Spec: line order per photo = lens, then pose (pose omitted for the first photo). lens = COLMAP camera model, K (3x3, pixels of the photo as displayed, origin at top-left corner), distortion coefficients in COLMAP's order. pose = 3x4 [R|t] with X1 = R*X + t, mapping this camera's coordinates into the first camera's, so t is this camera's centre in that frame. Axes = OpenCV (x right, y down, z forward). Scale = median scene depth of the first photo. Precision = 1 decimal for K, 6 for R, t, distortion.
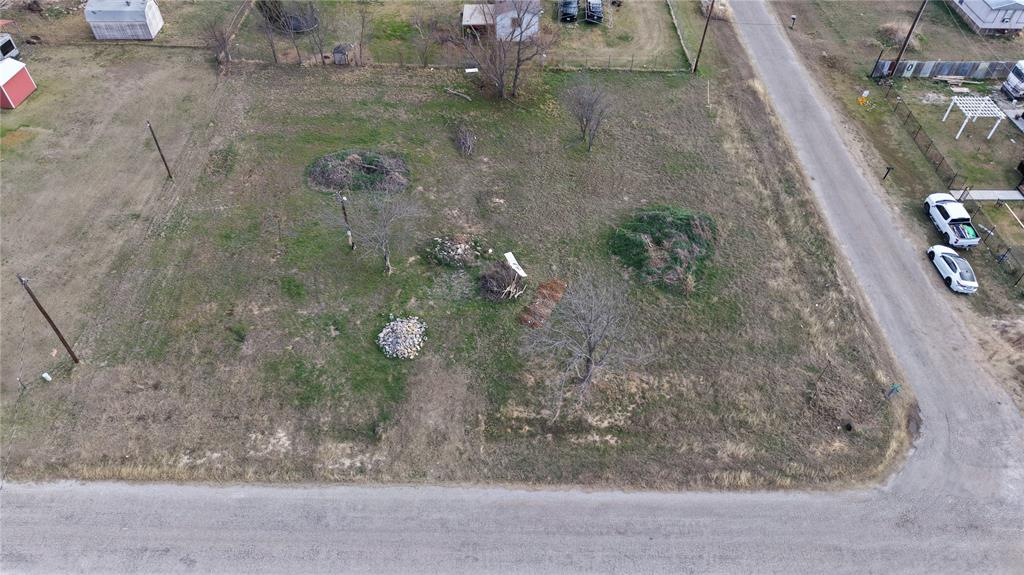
lens RADIAL K [[678.3, 0, 512.0], [0, 678.3, 287.5], [0, 0, 1]] dist [0.039737, -0.047582]
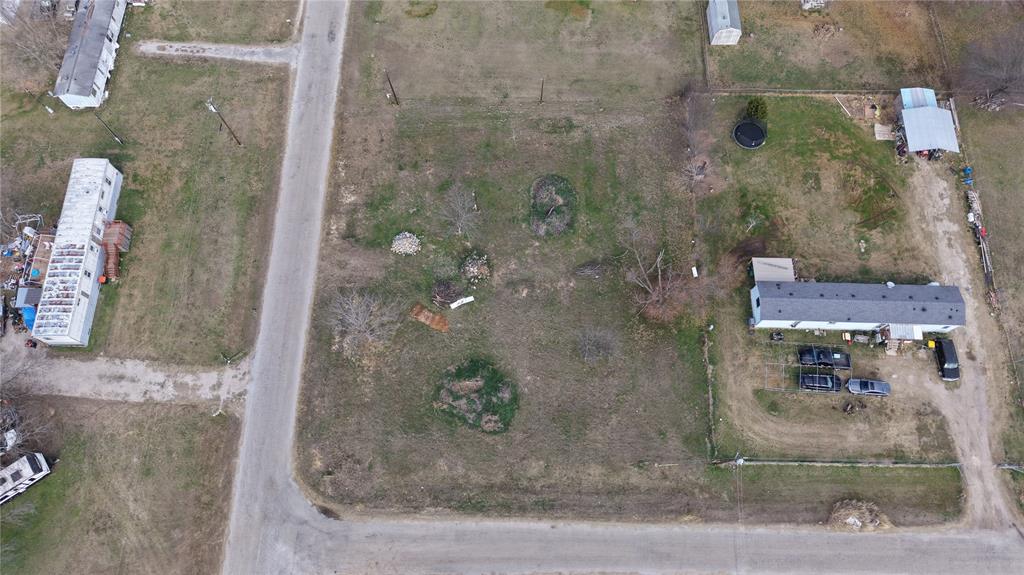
lens RADIAL K [[678.3, 0, 512.0], [0, 678.3, 287.5], [0, 0, 1]] dist [0.039737, -0.047582]
pose [[-0.008484, 0.929286, -0.369264, 0.629087], [-0.732539, 0.245590, 0.634880, -1.280362], [0.680672, 0.275887, 0.678655, -0.027781]]
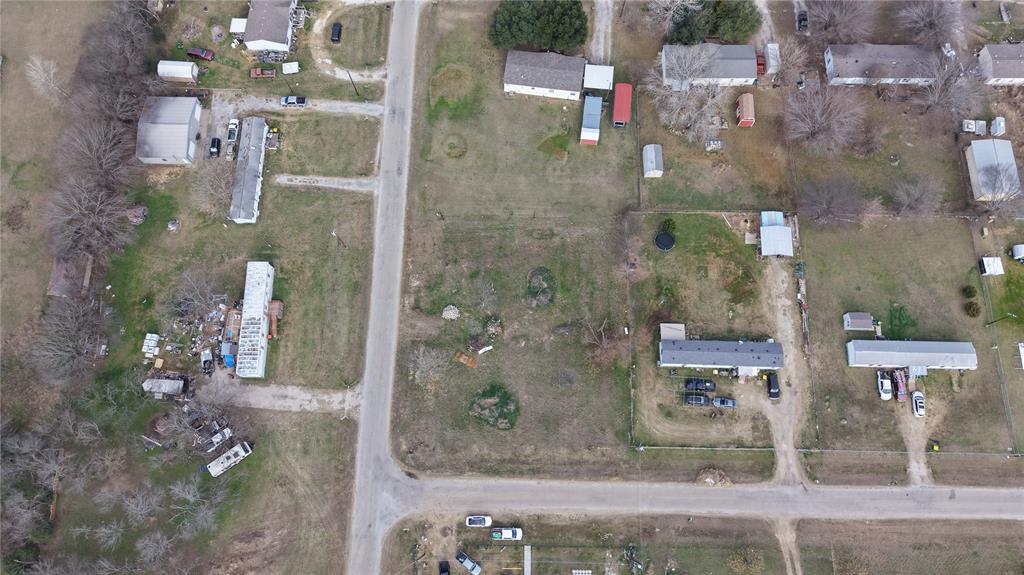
lens RADIAL K [[669.7, 0, 512.0], [0, 669.7, 287.5], [0, 0, 1]] dist [0.150951, -0.416792]
pose [[-0.010626, 0.950045, -0.311932, 0.664046], [-0.732679, 0.204893, 0.648999, -2.094768], [0.680491, 0.235442, 0.693901, -0.925648]]
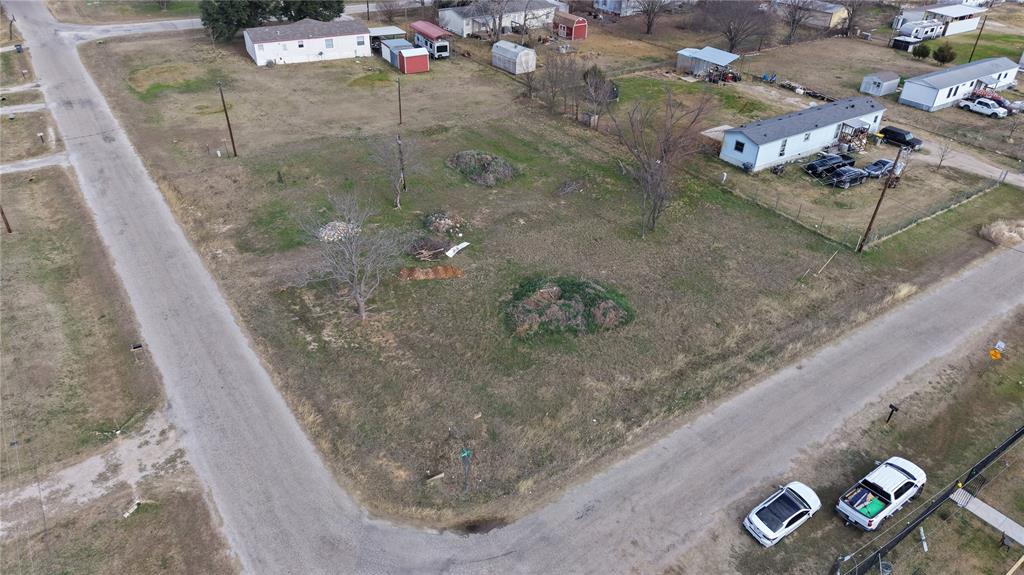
lens RADIAL K [[678.3, 0, 512.0], [0, 678.3, 287.5], [0, 0, 1]] dist [0.039737, -0.047582]
pose [[0.577395, 0.447370, -0.682990, 0.937311], [-0.607582, 0.794230, 0.006589, -0.050603], [0.545399, 0.411168, 0.730398, 0.289327]]
